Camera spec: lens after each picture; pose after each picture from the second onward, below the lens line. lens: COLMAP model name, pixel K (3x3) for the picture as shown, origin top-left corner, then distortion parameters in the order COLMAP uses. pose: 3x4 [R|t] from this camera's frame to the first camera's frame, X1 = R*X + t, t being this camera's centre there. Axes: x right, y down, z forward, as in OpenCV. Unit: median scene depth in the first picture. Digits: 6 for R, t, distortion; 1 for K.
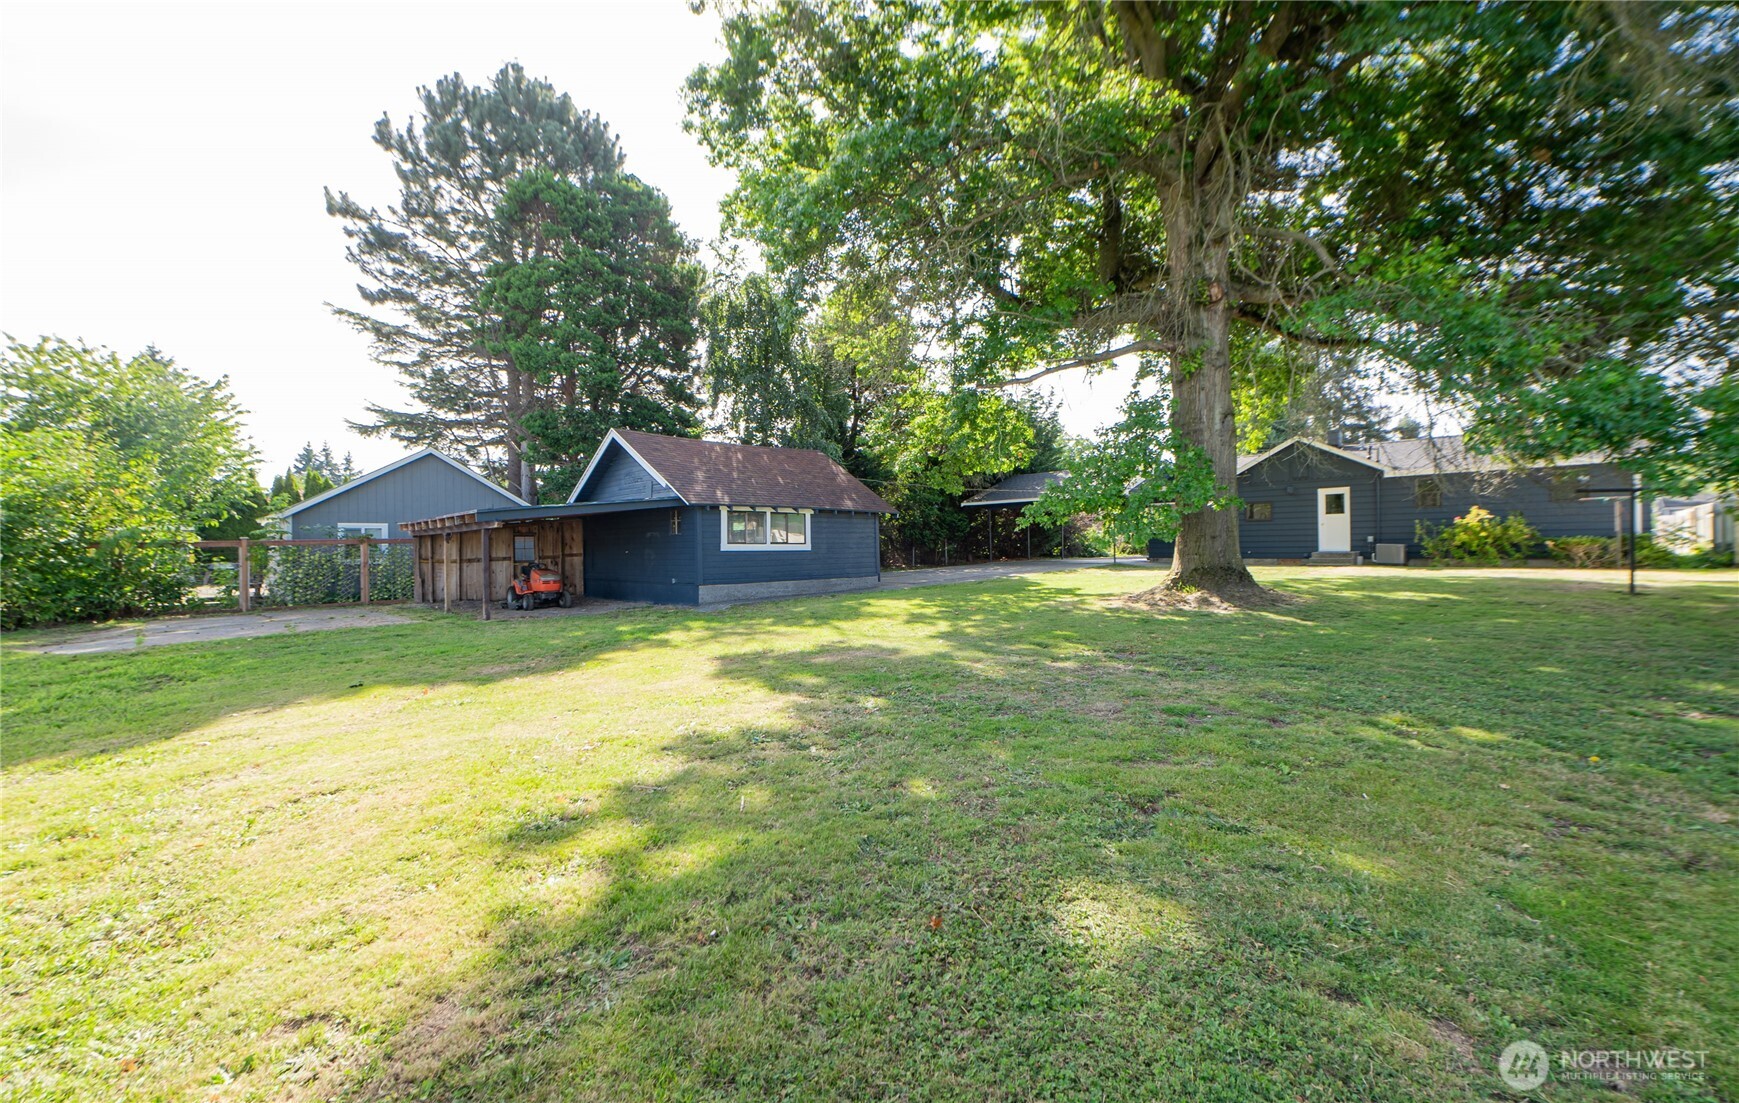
lens RADIAL K [[704.9, 0, 889.7], [0, 704.9, 548.9], [0, 0, 1]] dist [-0.001030, 0.000202]
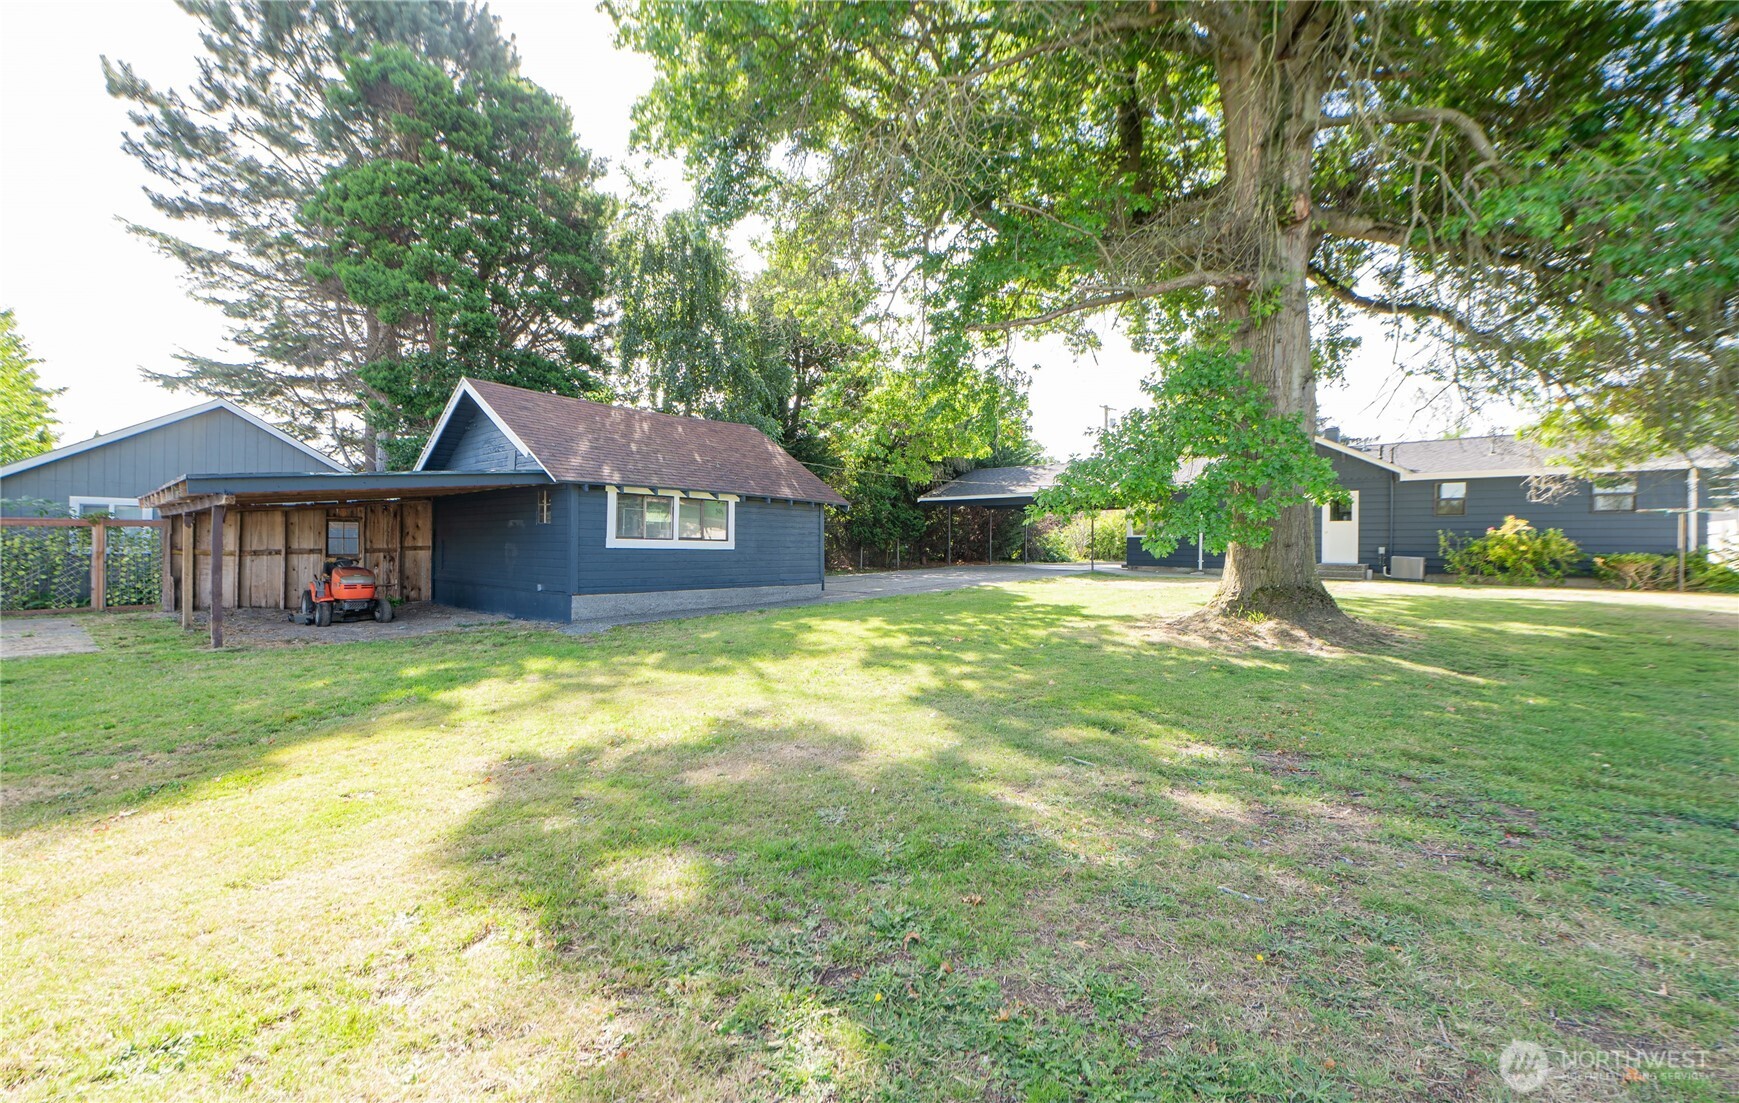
lens RADIAL K [[704.9, 0, 889.7], [0, 704.9, 548.9], [0, 0, 1]] dist [-0.001030, 0.000202]
pose [[0.996354, 0.022923, 0.082179, -0.005732], [-0.023049, 0.999734, 0.000583, -0.002372], [-0.082144, -0.002475, 0.996617, 0.183898]]
